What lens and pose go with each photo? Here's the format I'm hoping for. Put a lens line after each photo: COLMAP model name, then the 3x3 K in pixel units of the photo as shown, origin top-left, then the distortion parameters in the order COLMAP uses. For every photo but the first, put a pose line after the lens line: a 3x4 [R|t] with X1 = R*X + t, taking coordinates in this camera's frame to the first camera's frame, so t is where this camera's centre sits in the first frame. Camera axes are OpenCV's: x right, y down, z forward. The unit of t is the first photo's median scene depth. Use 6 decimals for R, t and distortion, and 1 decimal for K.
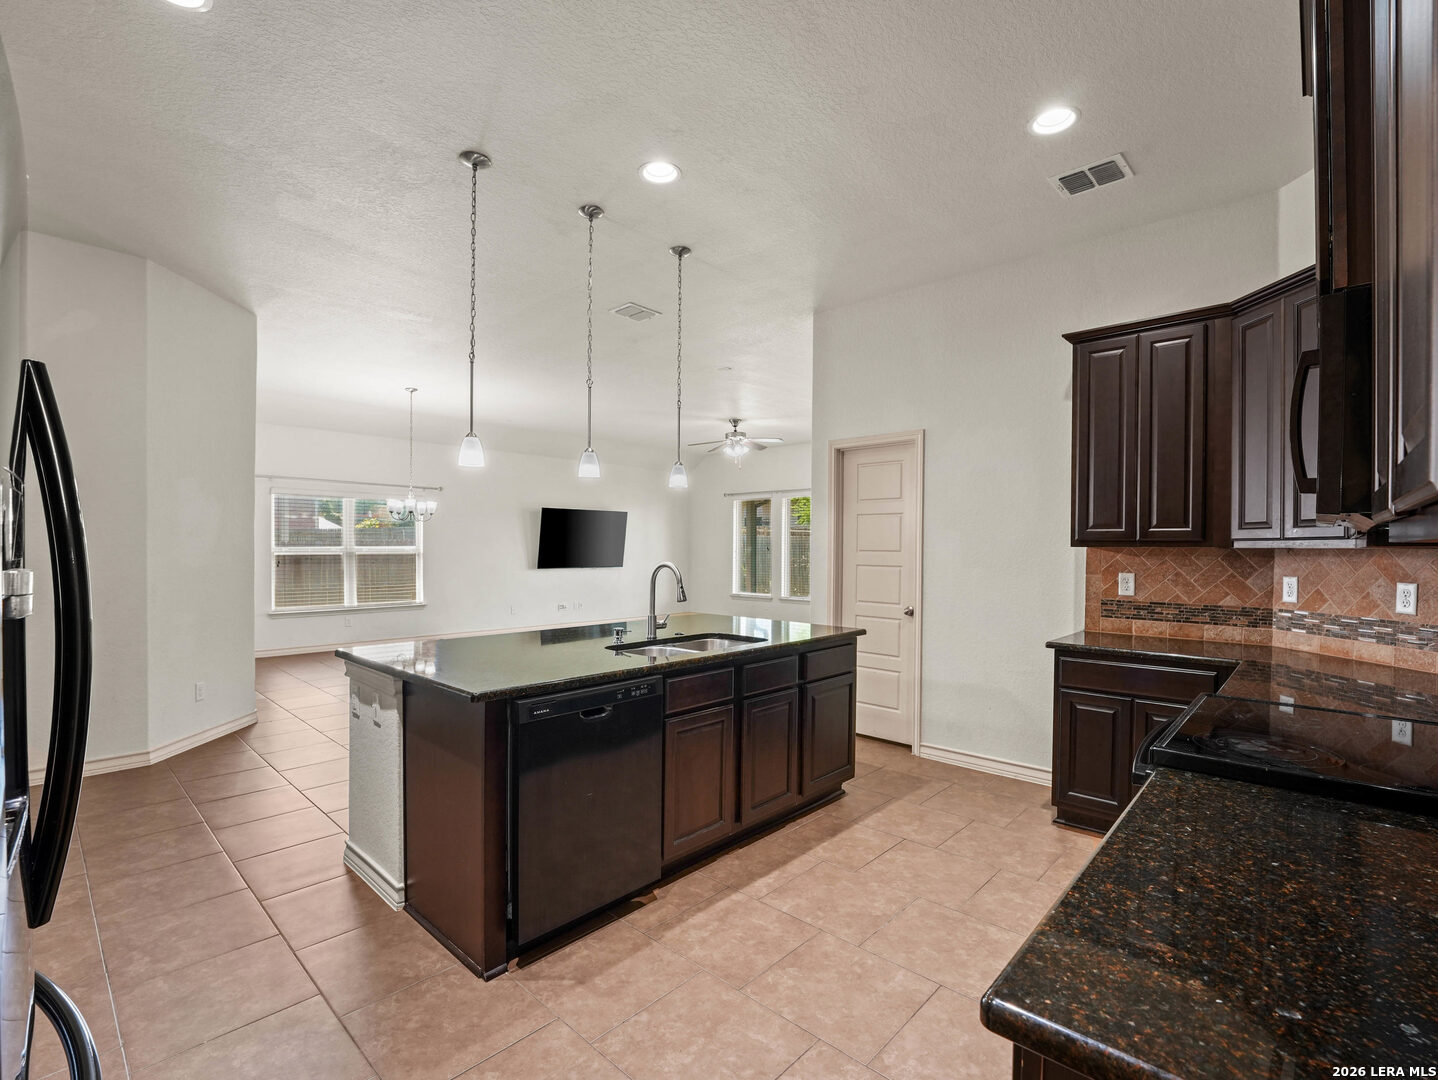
lens RADIAL K [[668.2, 0, 722.4], [0, 668.2, 557.0], [0, 0, 1]] dist [-0.022078, 0.000435]
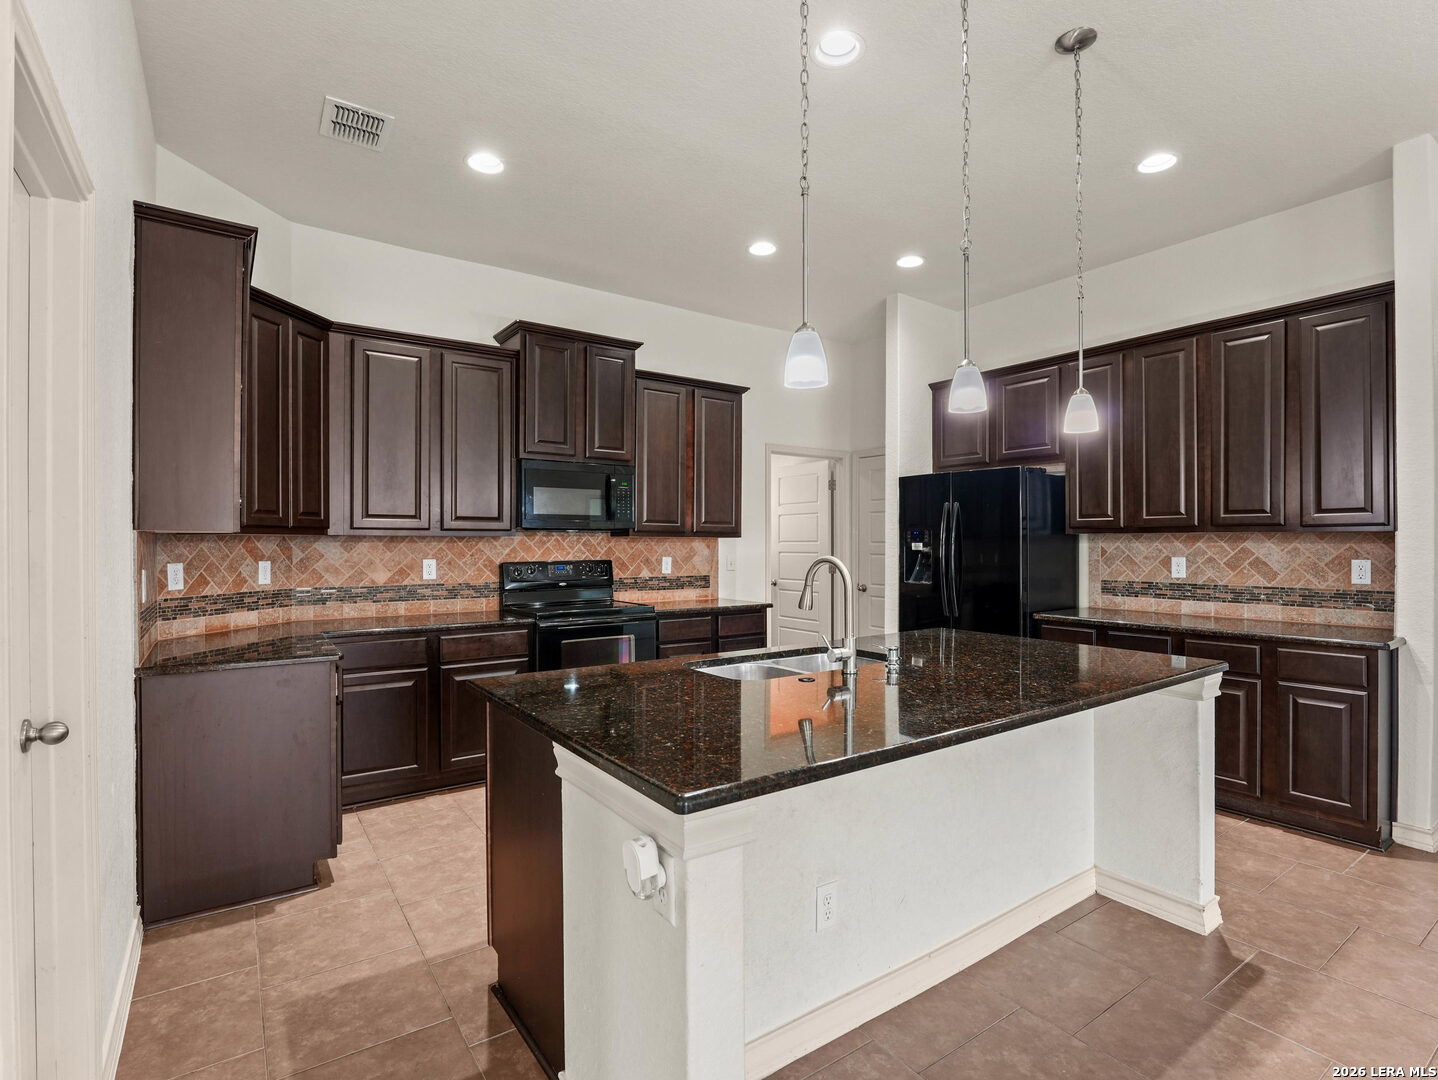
lens RADIAL K [[715.1, 0, 718.8], [0, 715.1, 548.9], [0, 0, 1]] dist [-0.014502, 0.000038]
pose [[-0.977807, -0.007305, 0.209382, -0.110992], [-0.002443, 0.999722, 0.023471, -0.014506], [-0.209495, 0.022439, -0.977552, 1.507706]]
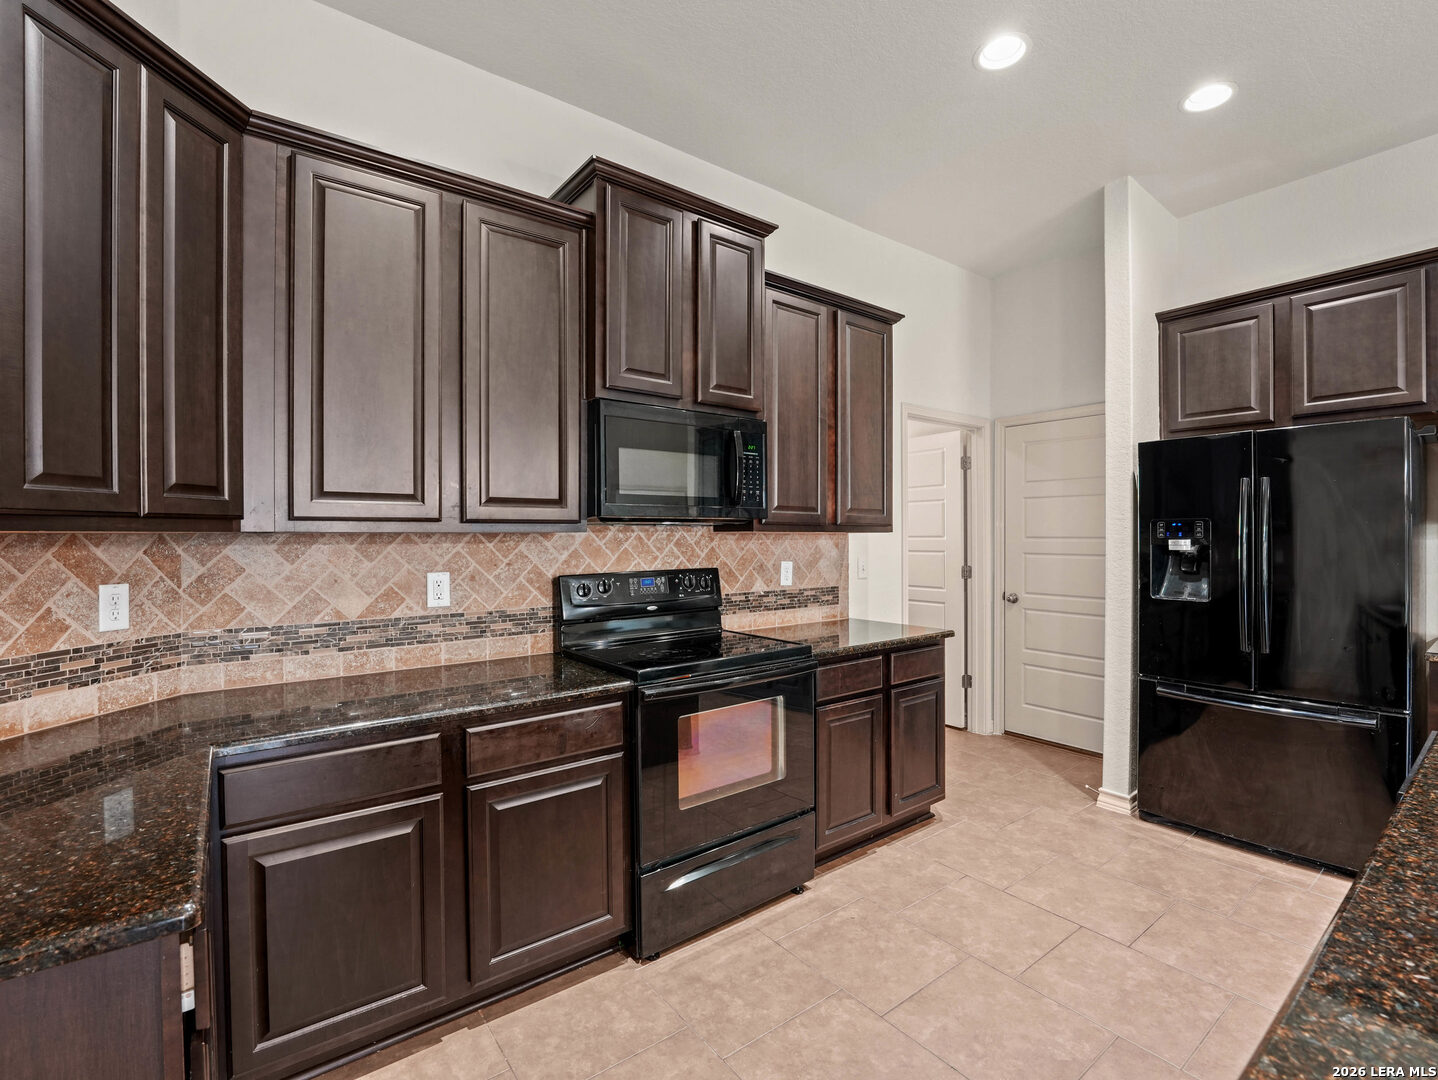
lens RADIAL K [[663.0, 0, 718.9], [0, 663.0, 543.2], [0, 0, 1]] dist [-0.024332, 0.000955]
pose [[-0.984901, -0.002632, 0.173096, 0.217084], [0.001783, 0.999677, 0.025348, -0.012379], [-0.173107, 0.025274, -0.984579, 1.048654]]
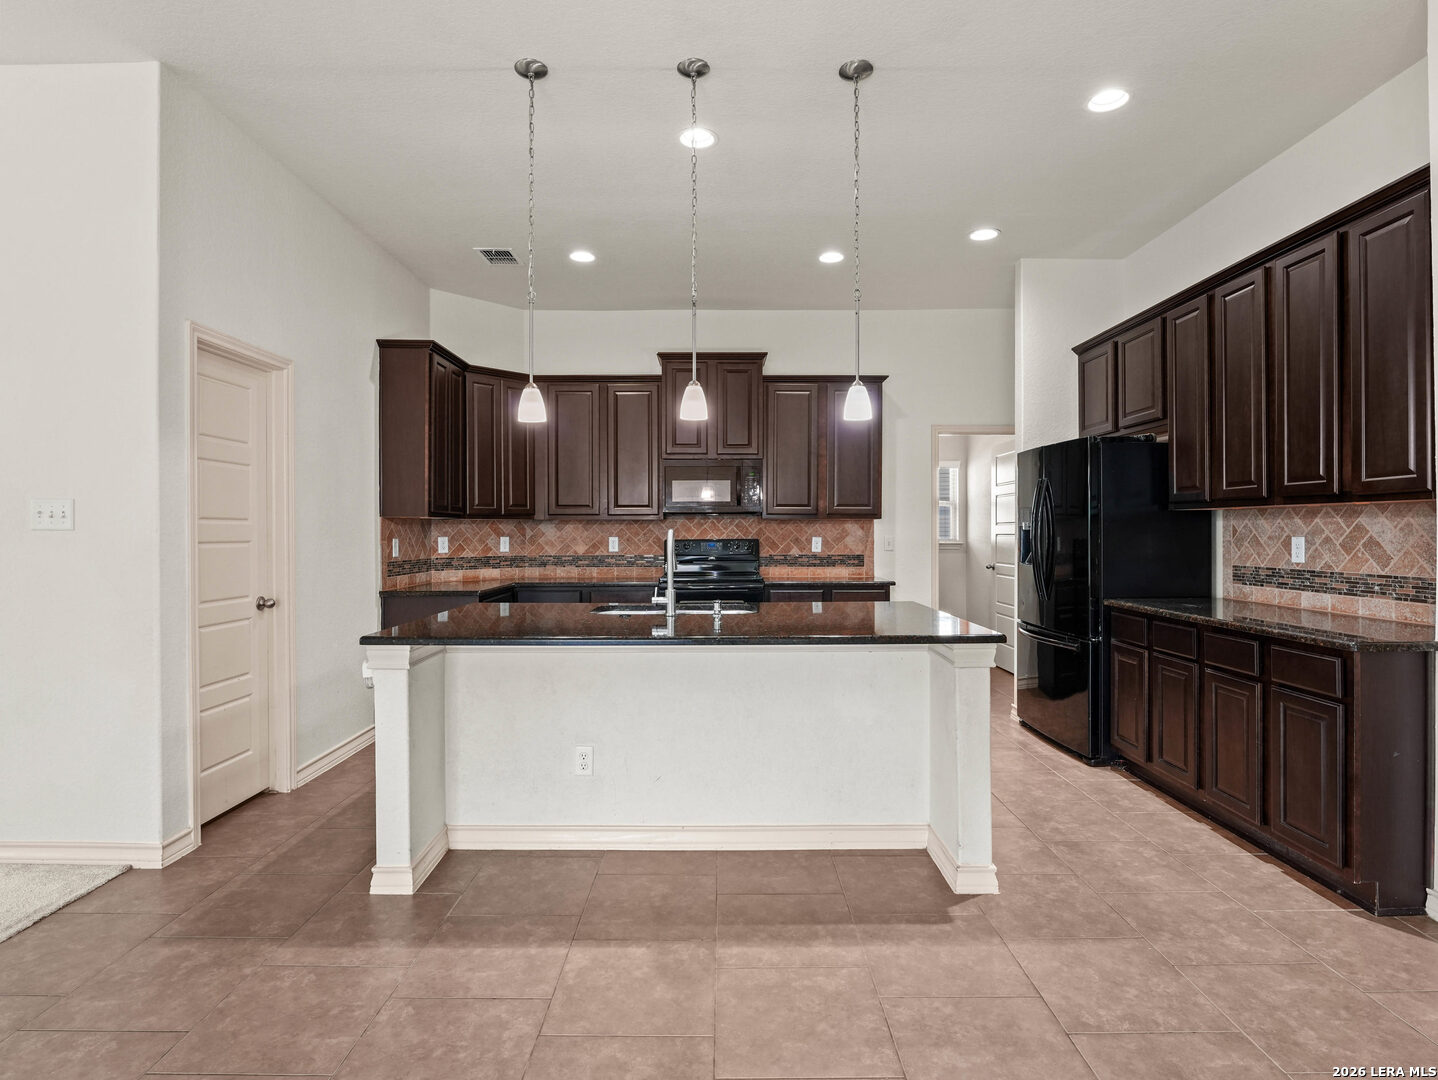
lens RADIAL K [[754.6, 0, 719.0], [0, 754.6, 540.0], [0, 0, 1]] dist [-0.004801, -0.000805]
pose [[-0.680227, -0.013268, 0.732881, -0.778076], [0.008811, 0.999616, 0.026275, -0.004349], [-0.732948, 0.024331, -0.679849, 1.435367]]
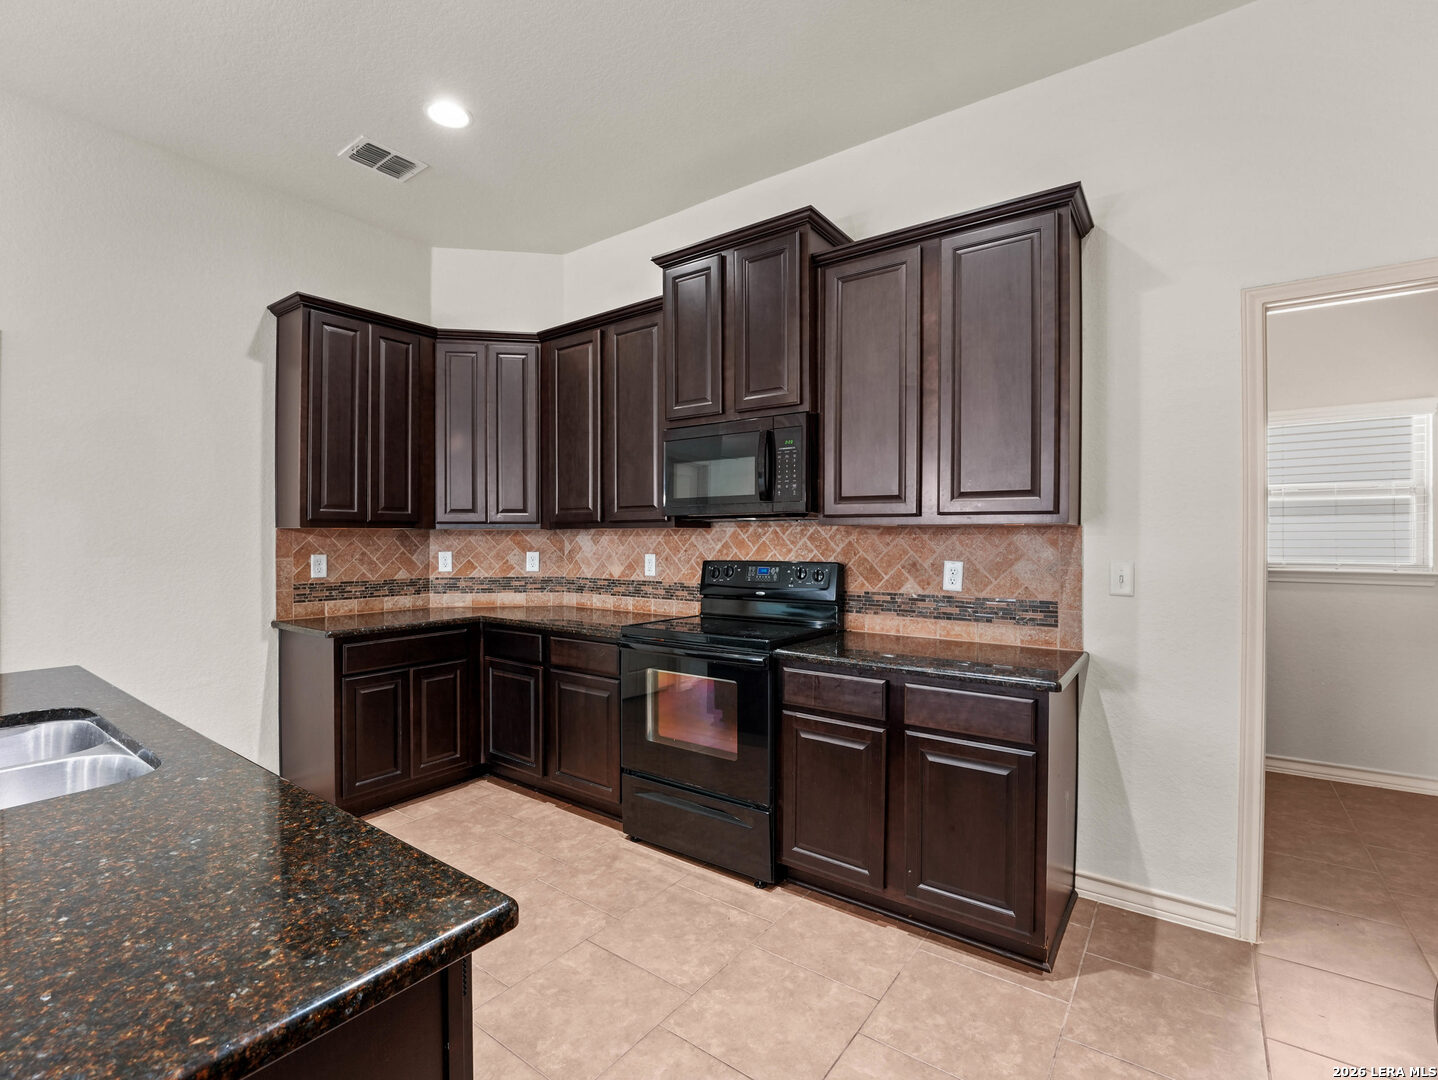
lens RADIAL K [[663.0, 0, 718.9], [0, 663.0, 543.2], [0, 0, 1]] dist [-0.024332, 0.000955]
pose [[-0.111462, -0.013867, 0.993672, -0.402499], [0.013862, 0.999784, 0.015508, 0.000320], [-0.993672, 0.015502, -0.111246, 0.494253]]
